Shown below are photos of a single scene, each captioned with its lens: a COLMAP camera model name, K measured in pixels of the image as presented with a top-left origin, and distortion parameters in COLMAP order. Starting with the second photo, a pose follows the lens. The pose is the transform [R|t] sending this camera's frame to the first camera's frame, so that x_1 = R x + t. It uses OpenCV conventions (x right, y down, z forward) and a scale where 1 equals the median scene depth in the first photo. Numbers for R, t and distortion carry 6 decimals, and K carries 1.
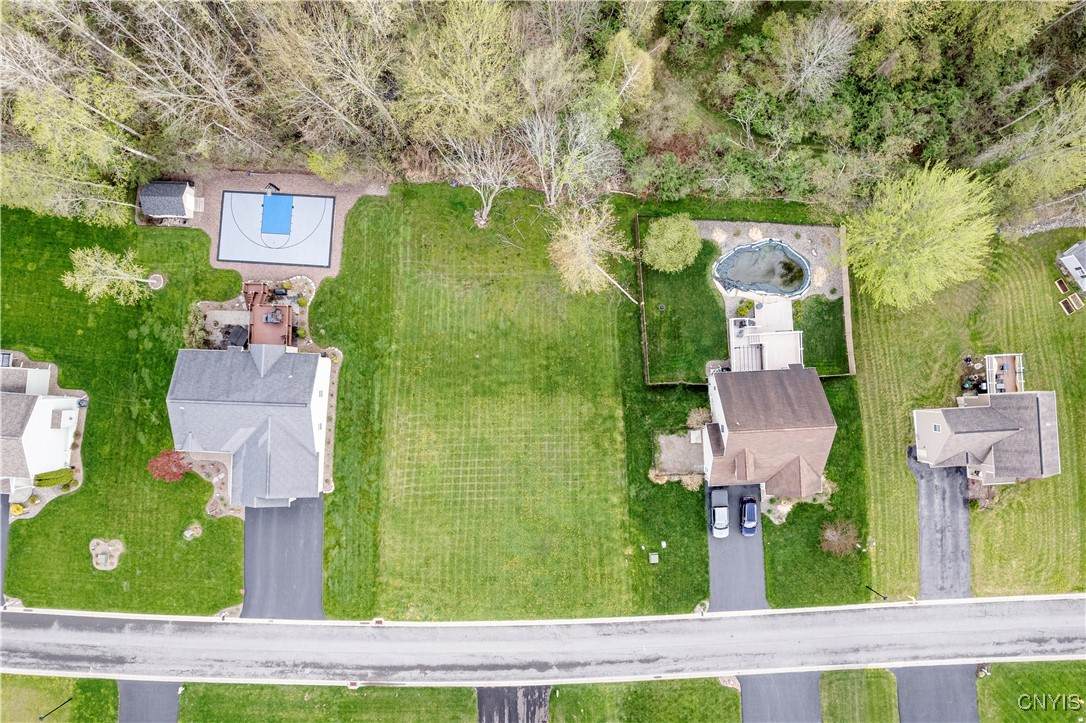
lens RADIAL K [[694.4, 0, 550.8], [0, 694.4, 371.4], [0, 0, 1]] dist [-0.079779, 0.075853]
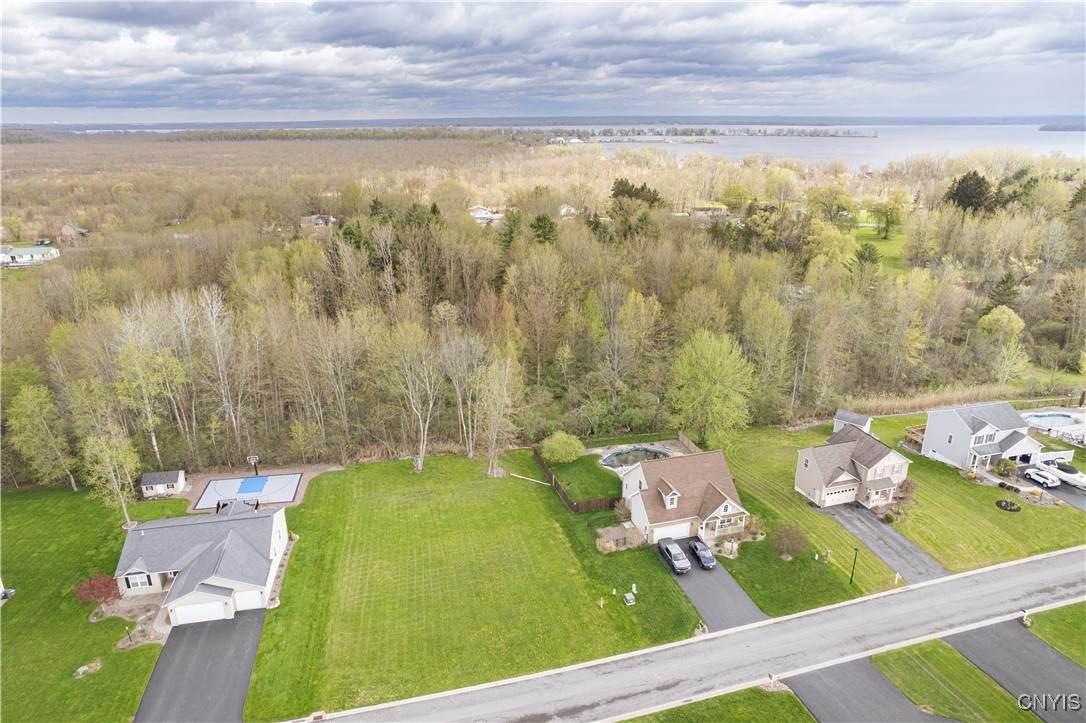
lens RADIAL K [[694.4, 0, 550.8], [0, 694.4, 371.4], [0, 0, 1]] dist [-0.079779, 0.075853]
pose [[0.971698, -0.092552, 0.217342, -0.128183], [0.236109, 0.351478, -0.905934, 0.980686], [0.007455, 0.931610, 0.363383, 0.369062]]
